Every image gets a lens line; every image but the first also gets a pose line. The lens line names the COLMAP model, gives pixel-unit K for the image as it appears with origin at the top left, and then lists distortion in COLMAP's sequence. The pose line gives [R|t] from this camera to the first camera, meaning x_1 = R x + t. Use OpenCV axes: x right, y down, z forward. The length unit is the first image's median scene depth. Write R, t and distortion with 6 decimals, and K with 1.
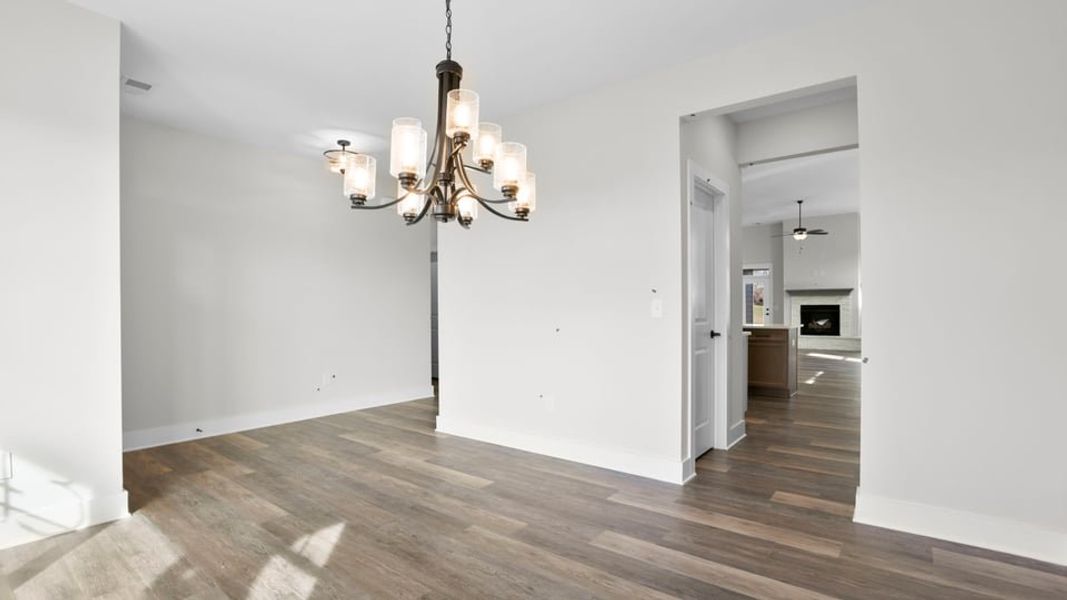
lens RADIAL K [[489.2, 0, 535.0], [0, 489.2, 305.9], [0, 0, 1]] dist [-0.041380, 0.000424]
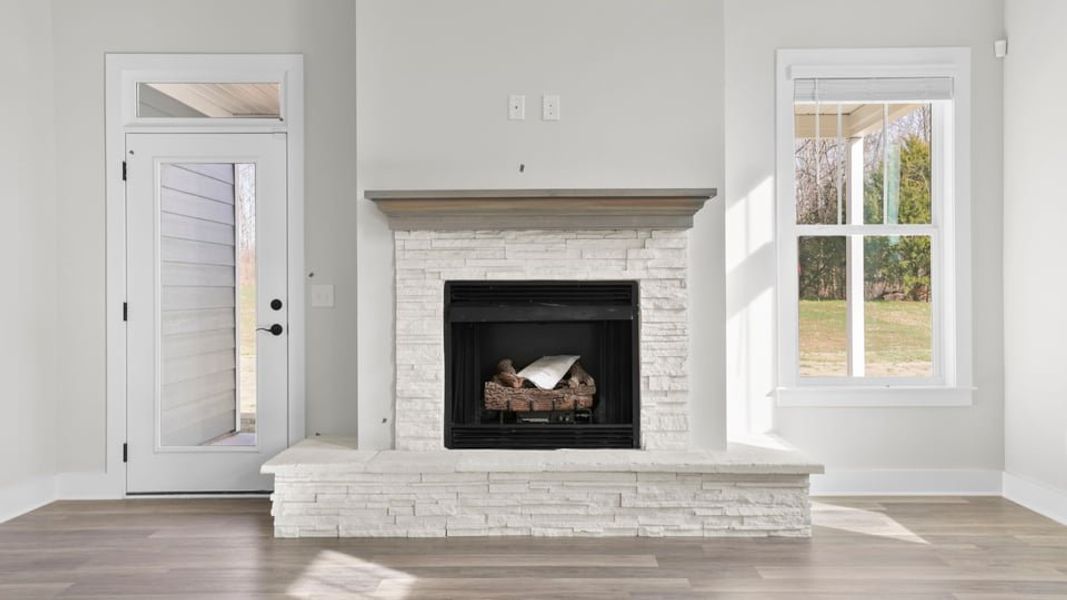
lens RADIAL K [[1002.5, 0, 533.5], [0, 1002.5, 300.0], [0, 0, 1]] dist [0.025480, 0.007483]
pose [[0.798493, 0.002271, 0.602000, 0.361204], [-0.006268, 0.999970, 0.004543, 0.003702], [-0.601972, -0.007401, 0.798483, 0.699863]]
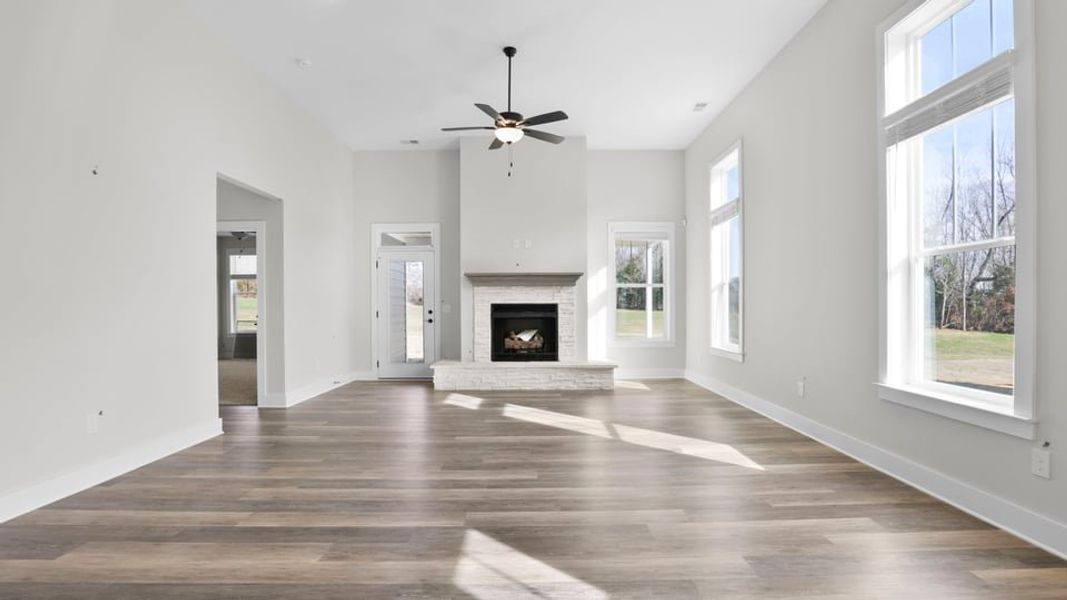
lens RADIAL K [[489.0, 0, 535.2], [0, 489.0, 319.2], [0, 0, 1]] dist [-0.060656, 0.020728]
pose [[0.786627, -0.008991, 0.617363, 0.270574], [-0.006612, 0.999714, 0.022985, 0.002850], [-0.617393, -0.022163, 0.786342, 0.572385]]
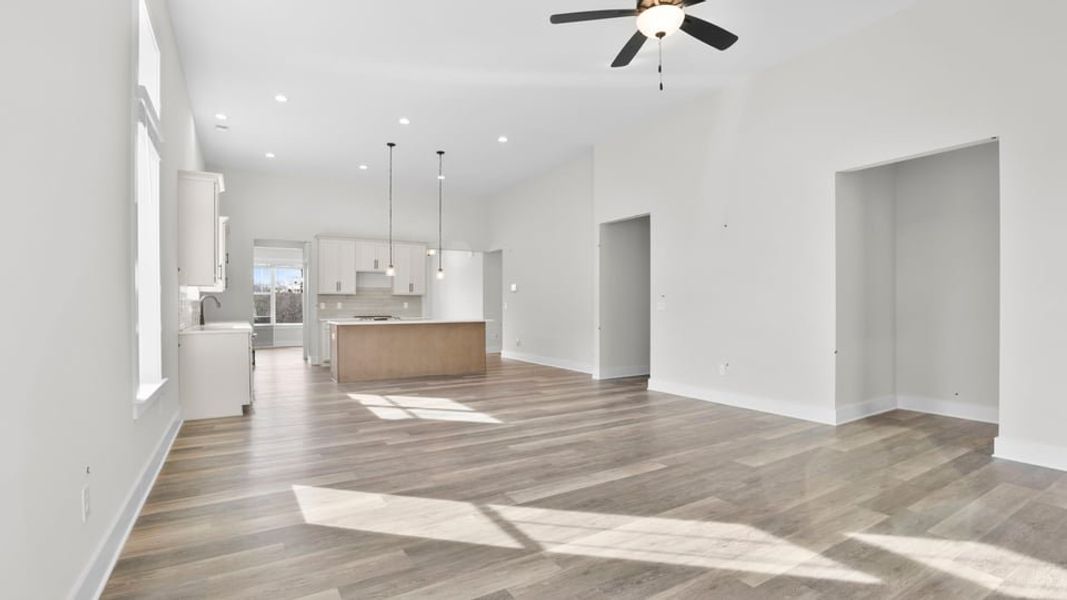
lens RADIAL K [[489.2, 0, 535.0], [0, 489.2, 305.9], [0, 0, 1]] dist [-0.041380, 0.000424]
pose [[-0.352239, 0.004655, -0.935899, 0.686949], [0.009834, 0.999951, 0.001273, 0.002928], [0.935858, -0.008755, -0.352267, 0.879066]]
